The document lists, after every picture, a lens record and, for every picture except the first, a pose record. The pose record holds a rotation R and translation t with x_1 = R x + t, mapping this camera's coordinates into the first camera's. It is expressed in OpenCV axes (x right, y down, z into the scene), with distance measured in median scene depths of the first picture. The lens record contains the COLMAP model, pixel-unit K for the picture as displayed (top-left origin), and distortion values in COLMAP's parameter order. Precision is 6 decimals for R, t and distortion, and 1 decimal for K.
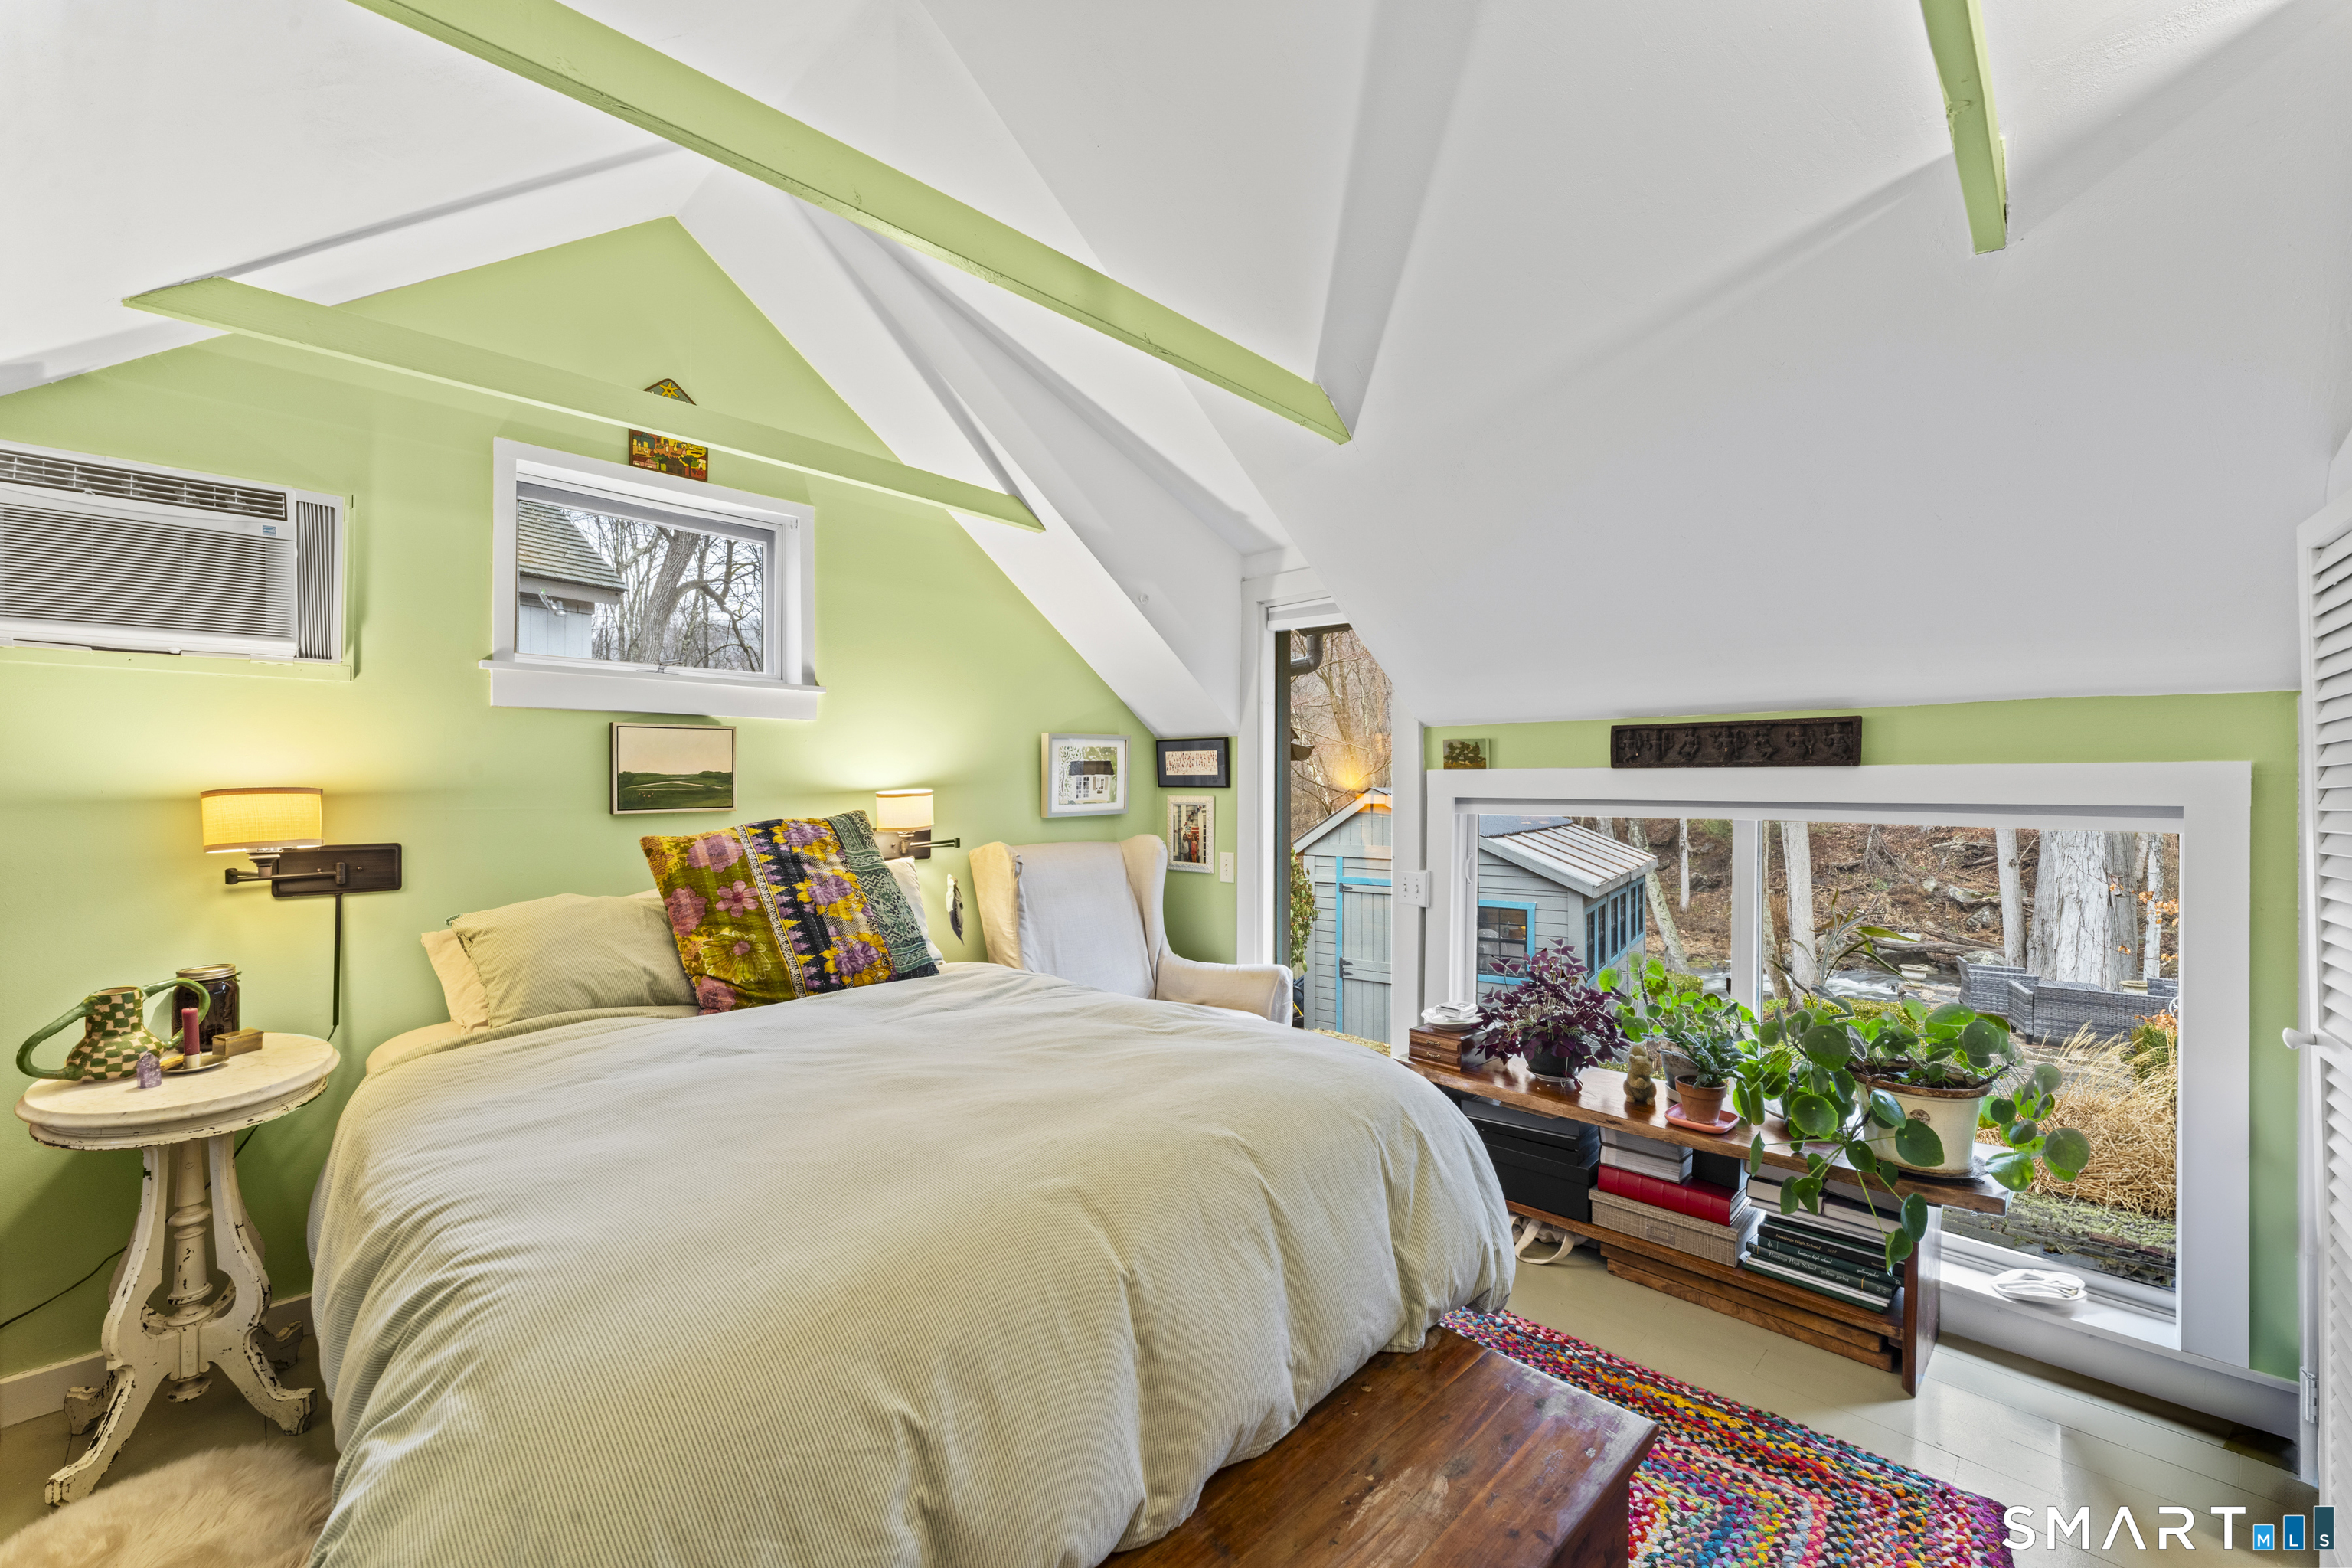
lens RADIAL K [[949.1, 0, 1178.0], [0, 949.1, 782.6], [0, 0, 1]] dist [-0.004482, 0.000349]
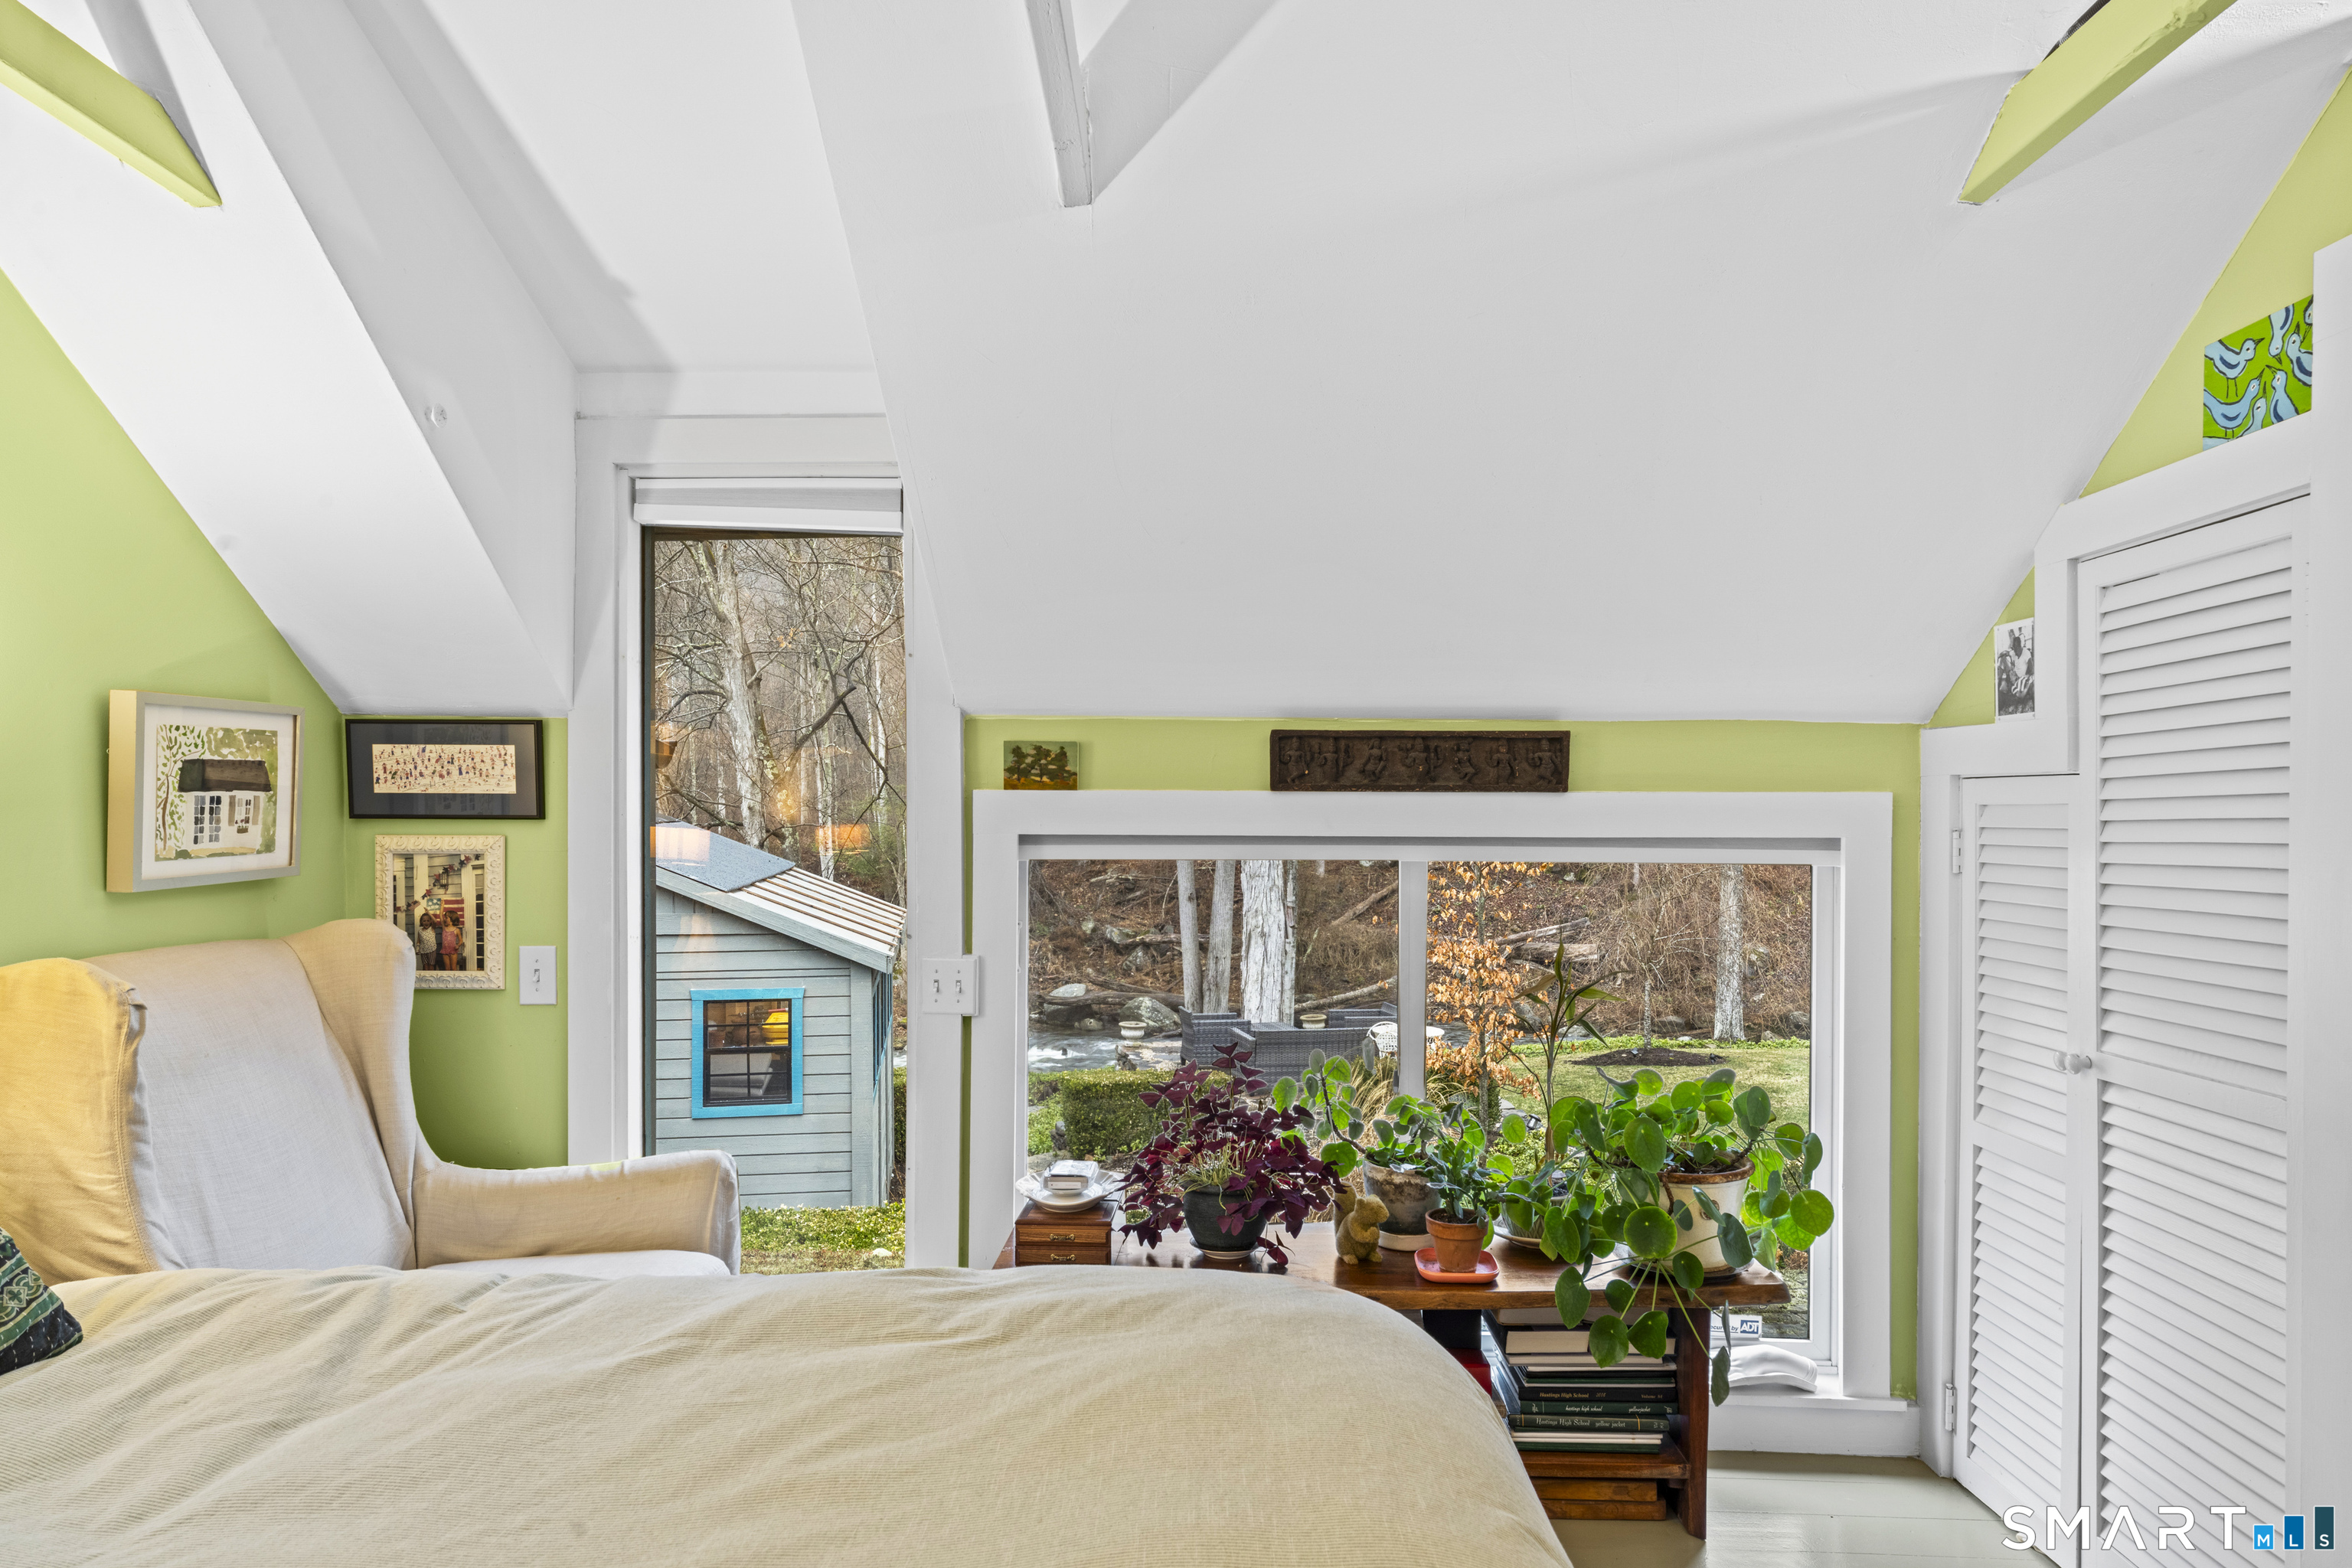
lens RADIAL K [[1401.7, 0, 1200.3], [0, 1401.7, 822.8], [0, 0, 1]] dist [0.003475, -0.003901]
pose [[0.724529, -0.005283, 0.689224, -0.215313], [-0.003287, 0.999933, 0.011120, -0.002291], [-0.689237, -0.010322, 0.724463, 0.214254]]
